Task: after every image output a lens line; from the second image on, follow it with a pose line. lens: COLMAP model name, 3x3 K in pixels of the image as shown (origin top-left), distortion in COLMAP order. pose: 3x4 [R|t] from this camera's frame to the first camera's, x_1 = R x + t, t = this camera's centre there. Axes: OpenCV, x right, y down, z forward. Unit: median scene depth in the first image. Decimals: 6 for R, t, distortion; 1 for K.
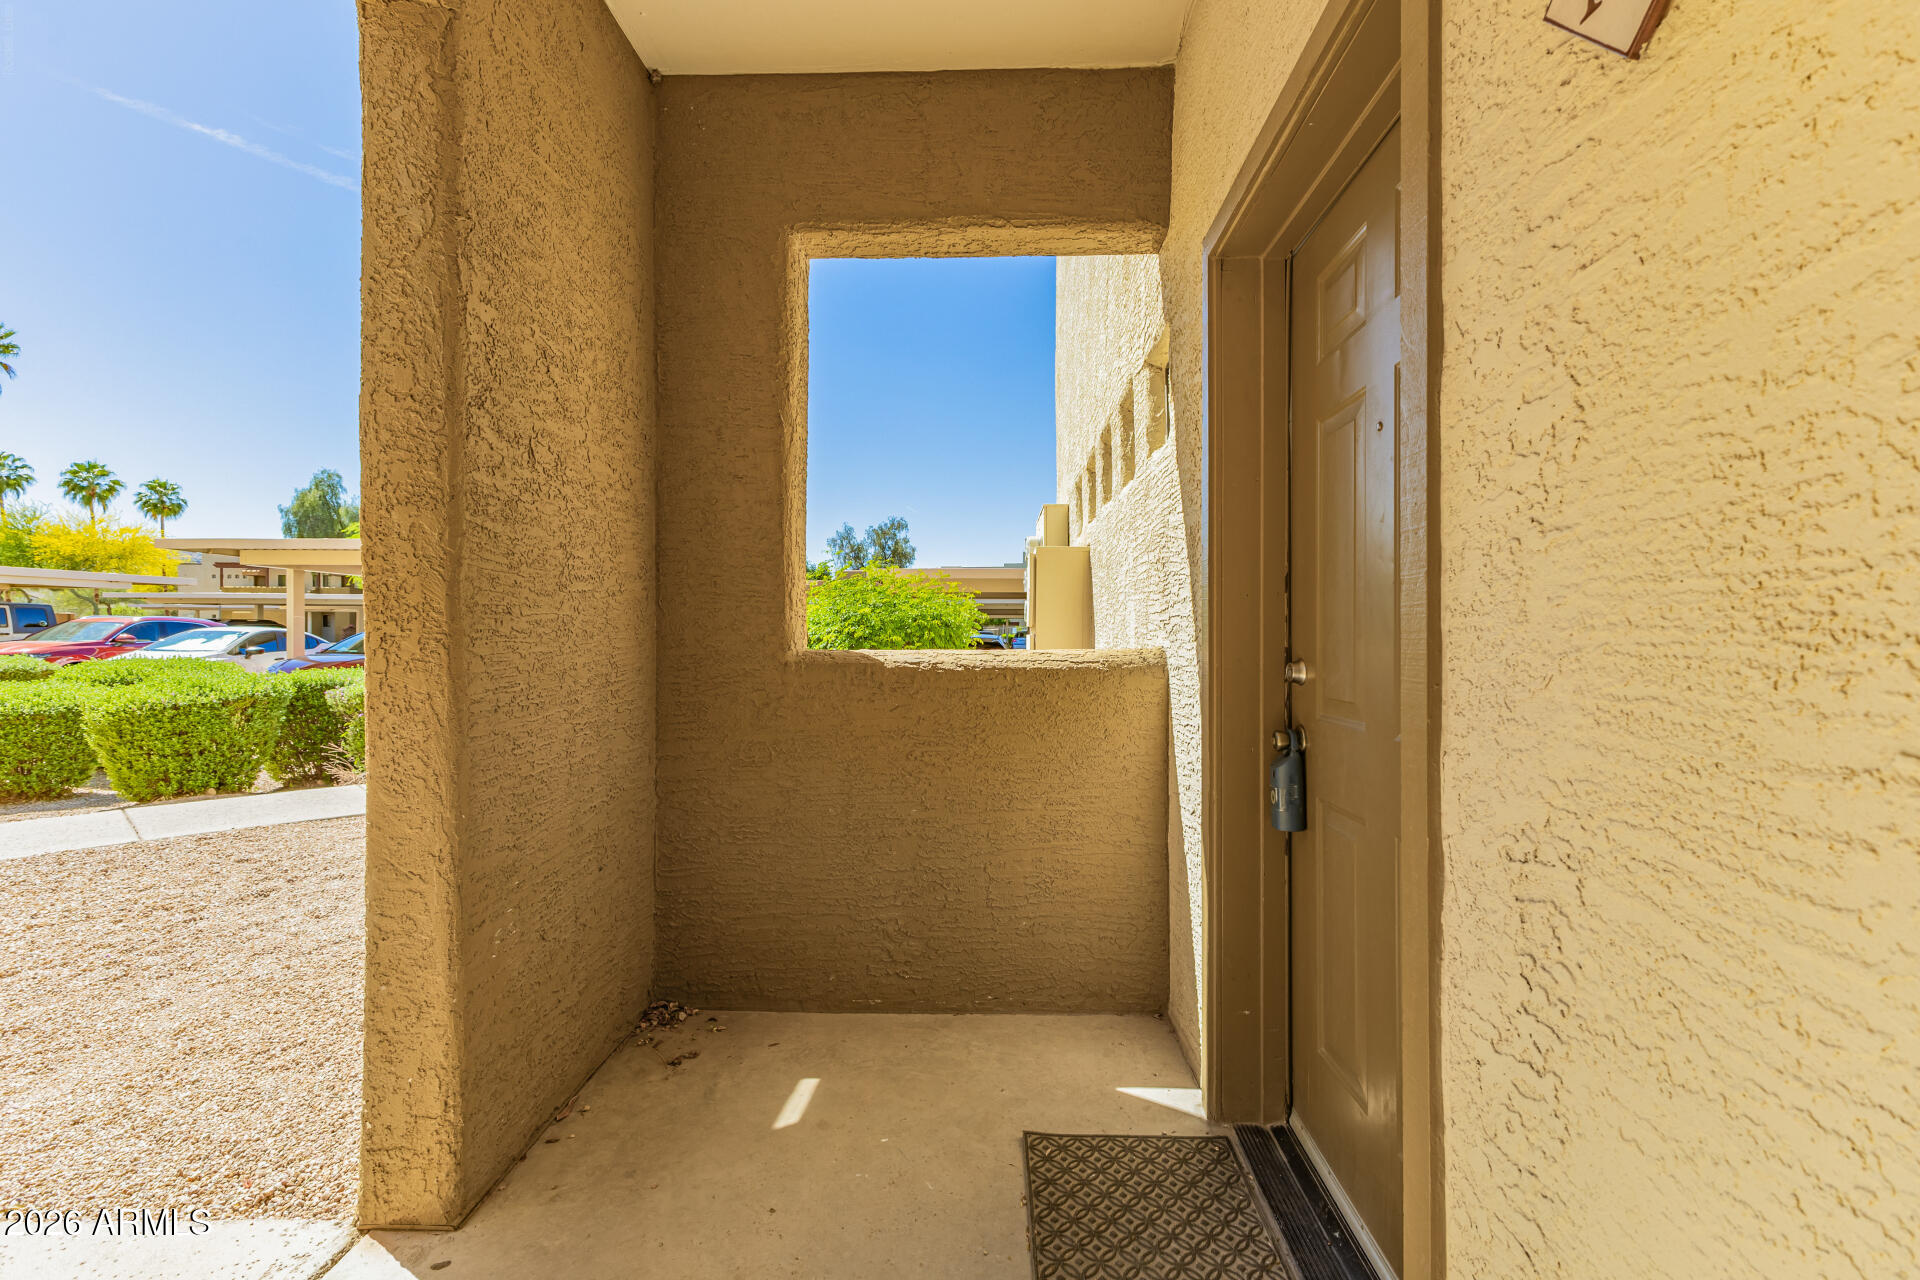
lens RADIAL K [[836.2, 0, 961.4], [0, 836.2, 639.9], [0, 0, 1]] dist [0.009732, 0.000037]
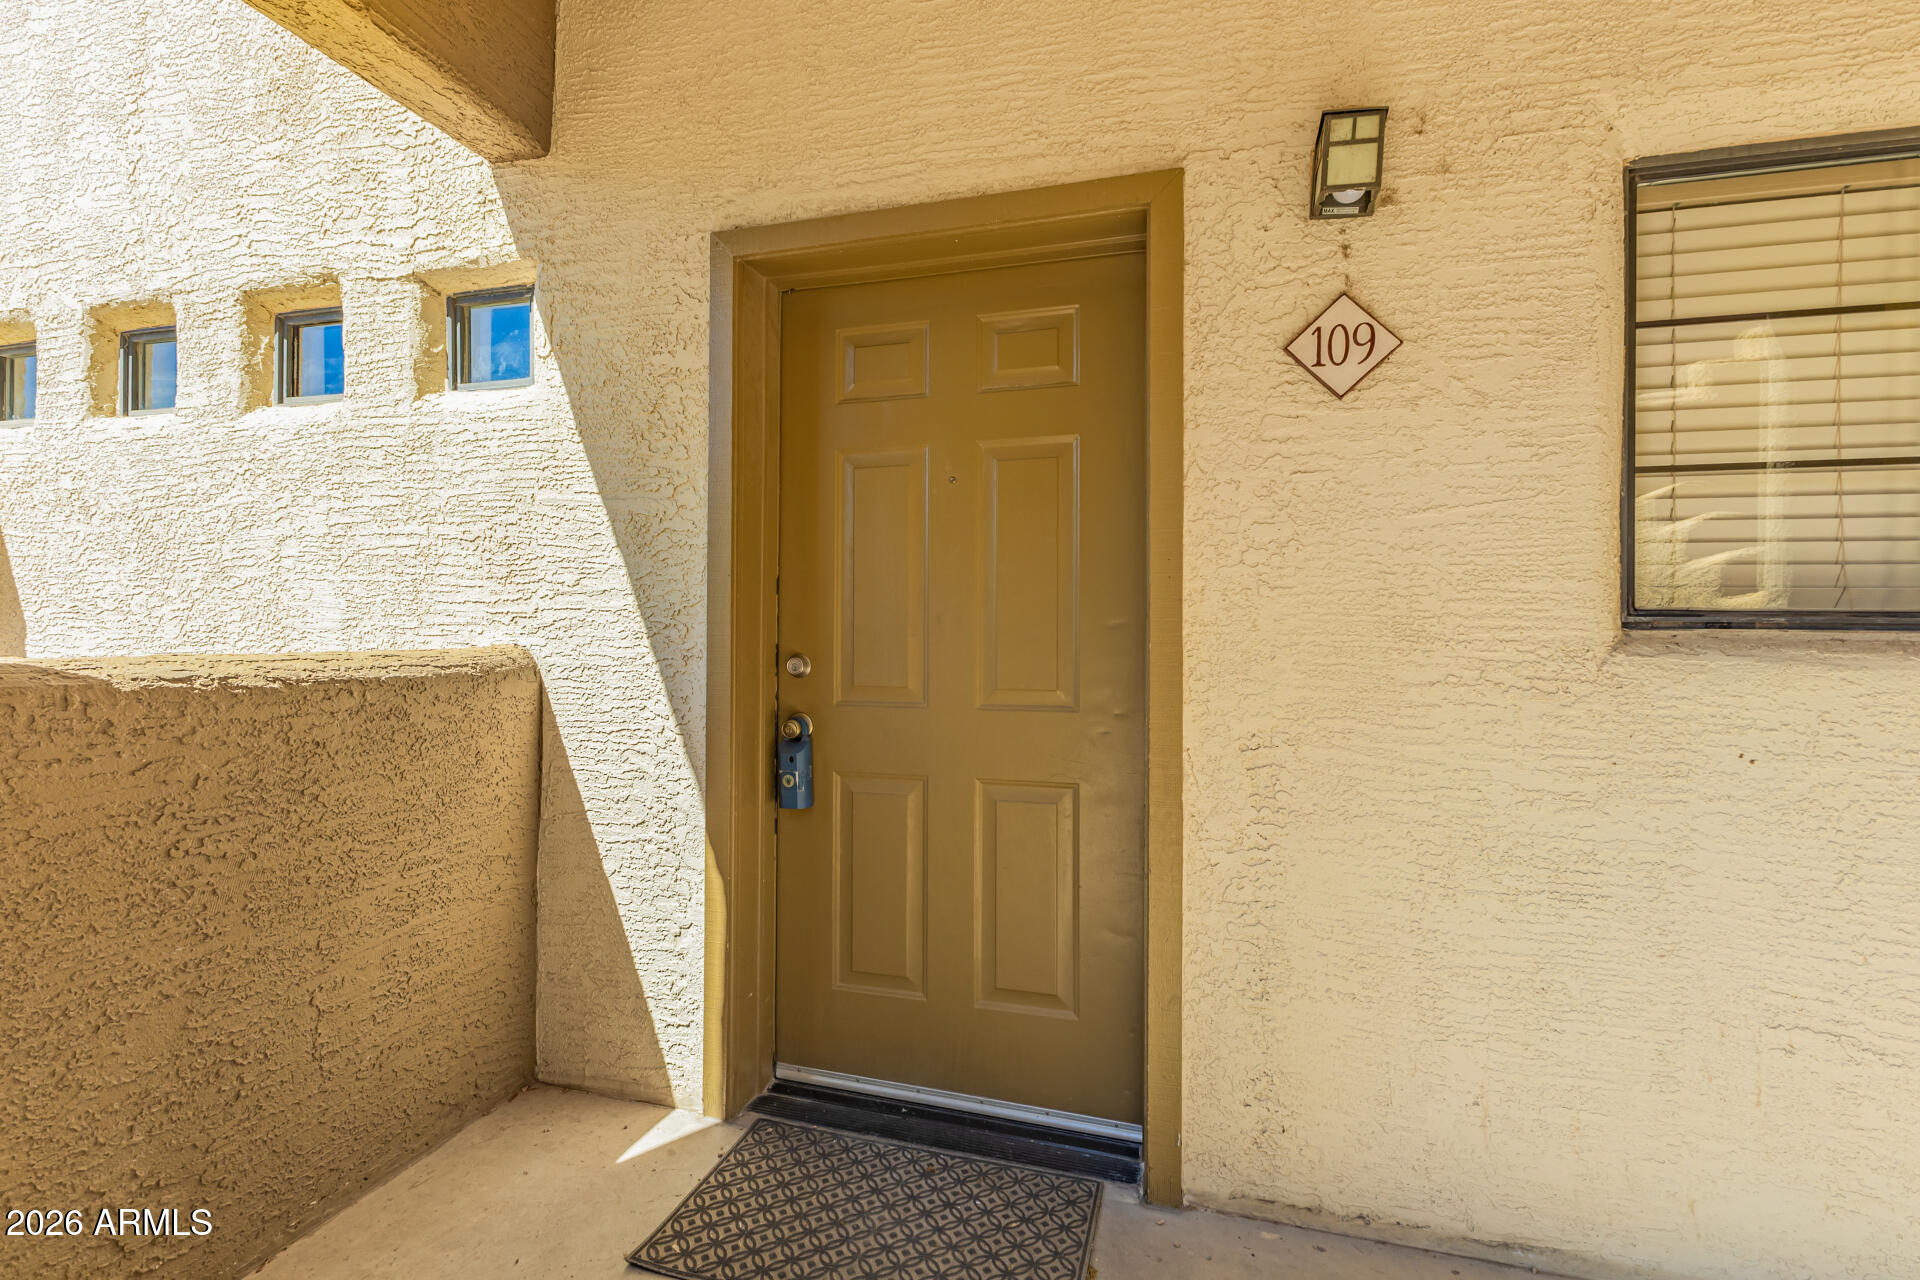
lens RADIAL K [[836.4, 0, 957.6], [0, 836.4, 630.0], [0, 0, 1]] dist [0.010963, 0.000009]
pose [[0.258335, 0.006043, 0.966036, -0.609609], [-0.002814, 0.999981, -0.005503, -0.003901], [-0.966051, -0.001297, 0.258347, 0.487585]]
